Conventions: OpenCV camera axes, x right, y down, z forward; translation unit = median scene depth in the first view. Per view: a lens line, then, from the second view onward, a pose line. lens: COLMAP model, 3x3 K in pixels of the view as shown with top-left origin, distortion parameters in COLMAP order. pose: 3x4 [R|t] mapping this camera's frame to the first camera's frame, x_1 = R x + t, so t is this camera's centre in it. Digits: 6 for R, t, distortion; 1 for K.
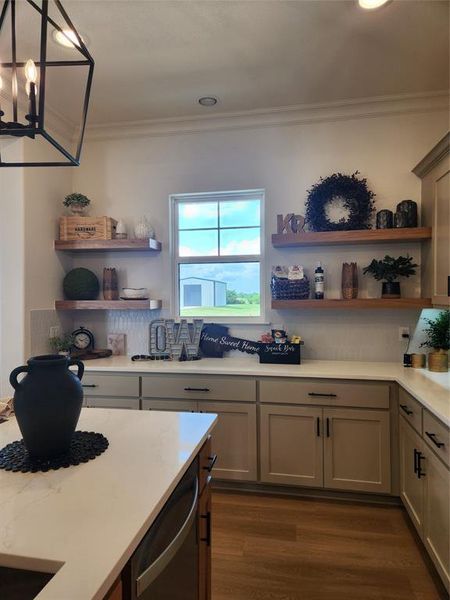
lens RADIAL K [[399.1, 0, 223.2], [0, 399.1, 295.7], [0, 0, 1]] dist [0.096377, -0.086335]
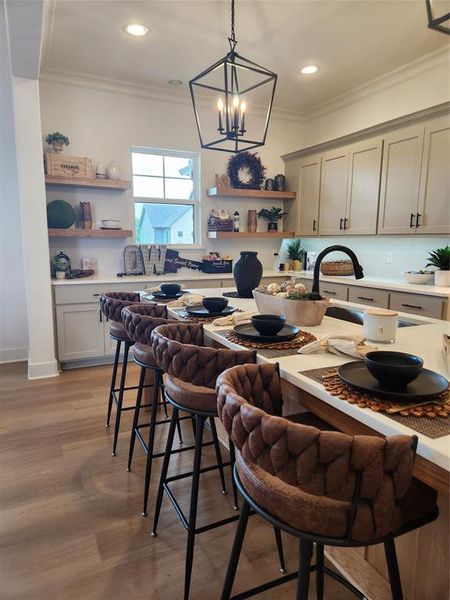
lens RADIAL K [[399.1, 0, 223.2], [0, 399.1, 295.7], [0, 0, 1]] dist [0.096377, -0.086335]
pose [[0.798313, -0.074628, 0.597601, -0.741022], [-0.011193, 0.990283, 0.138618, 0.037001], [-0.602138, -0.117350, 0.789721, -0.240662]]
